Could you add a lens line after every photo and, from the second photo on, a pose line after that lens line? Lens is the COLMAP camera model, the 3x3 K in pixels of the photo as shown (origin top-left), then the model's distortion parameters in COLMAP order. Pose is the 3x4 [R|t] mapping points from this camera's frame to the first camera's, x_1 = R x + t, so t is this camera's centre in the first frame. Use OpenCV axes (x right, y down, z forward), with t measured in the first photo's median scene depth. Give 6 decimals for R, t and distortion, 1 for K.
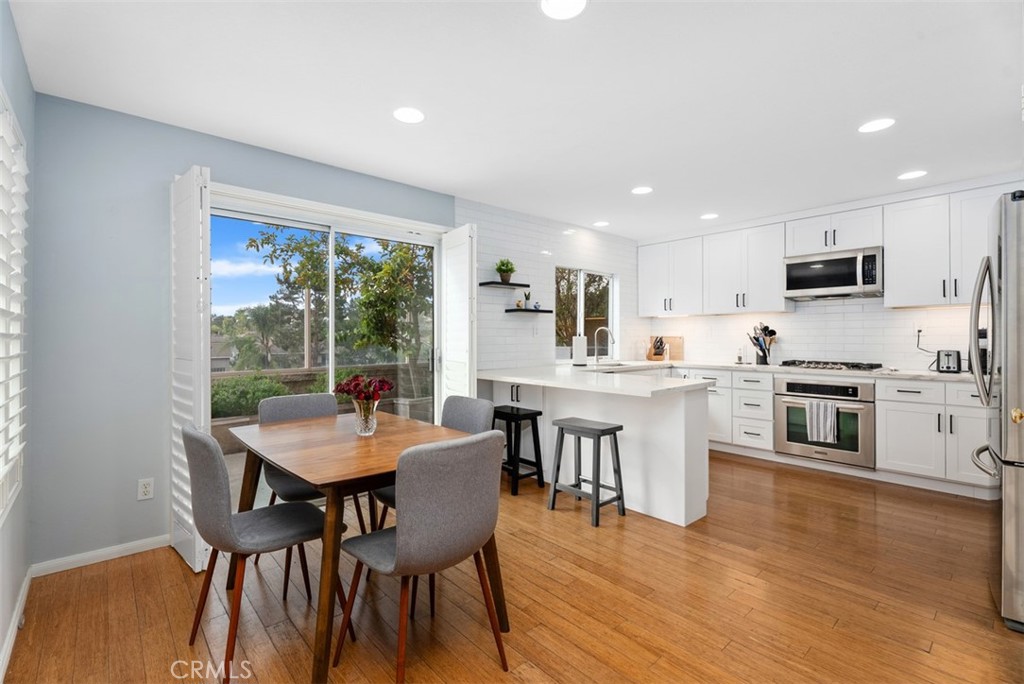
lens RADIAL K [[461.9, 0, 504.1], [0, 461.9, 337.2], [0, 0, 1]] dist [0.000058, -0.000443]
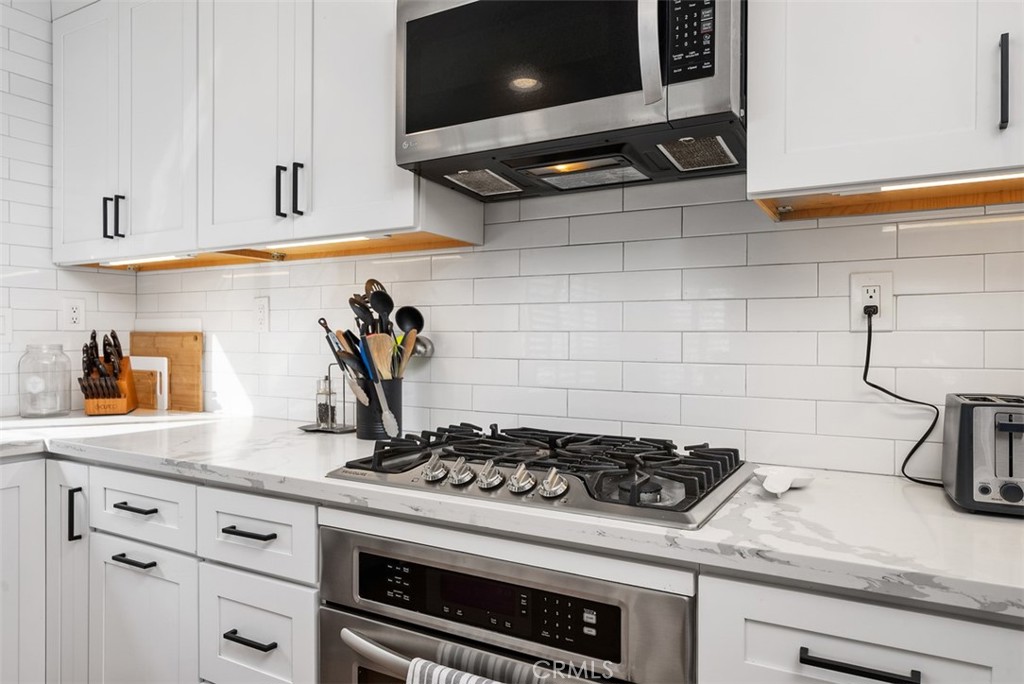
lens RADIAL K [[667.0, 0, 506.6], [0, 667.0, 342.9], [0, 0, 1]] dist [-0.006381, 0.000999]
pose [[0.943722, 0.000335, 0.330739, 0.577119], [-0.004385, 0.999924, 0.011499, -0.000068], [-0.330710, -0.012302, 0.943652, 0.697102]]
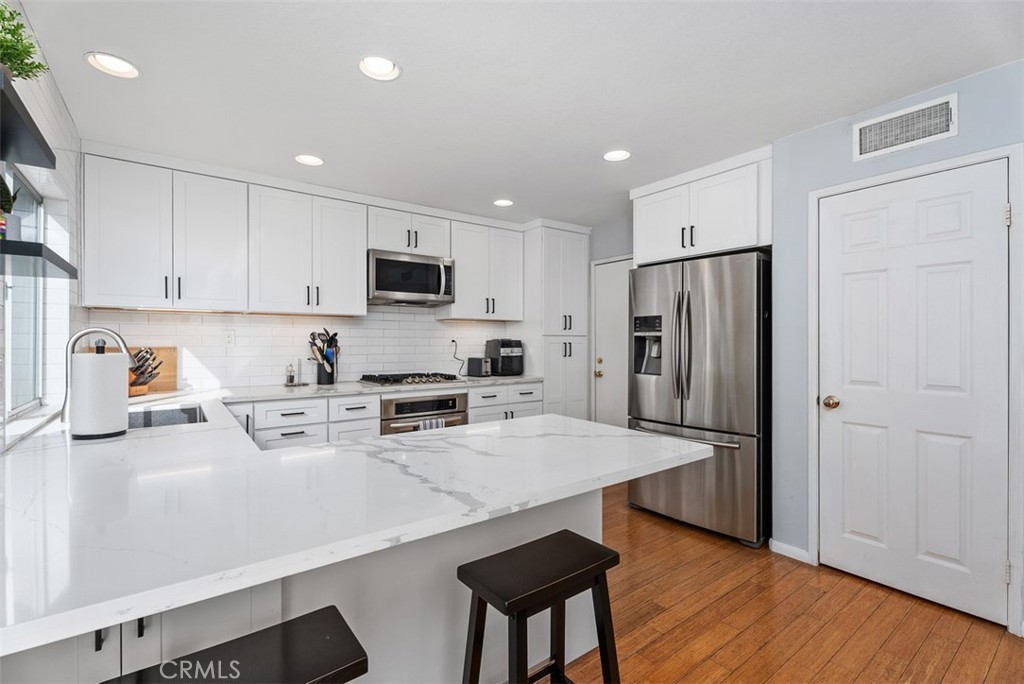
lens RADIAL K [[461.9, 0, 509.1], [0, 461.9, 336.8], [0, 0, 1]] dist [0.000058, -0.000443]
pose [[0.060035, 0.006840, 0.998173, -0.190316], [-0.004966, 0.999966, -0.006553, -0.015292], [-0.998184, -0.004564, 0.060067, 0.753615]]
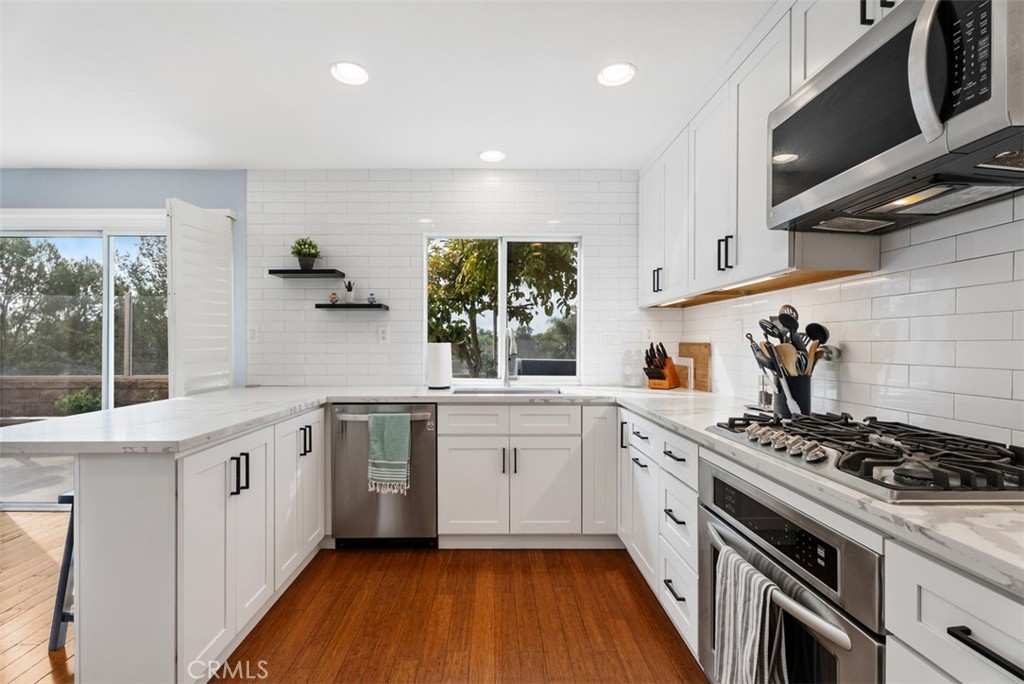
lens RADIAL K [[461.9, 0, 493.5], [0, 461.9, 350.2], [0, 0, 1]] dist [0.000058, -0.000443]
pose [[0.759153, 0.009529, -0.650843, 0.714395], [-0.000676, 0.999904, 0.013852, -0.000339], [0.650912, -0.010076, 0.759086, 0.635362]]
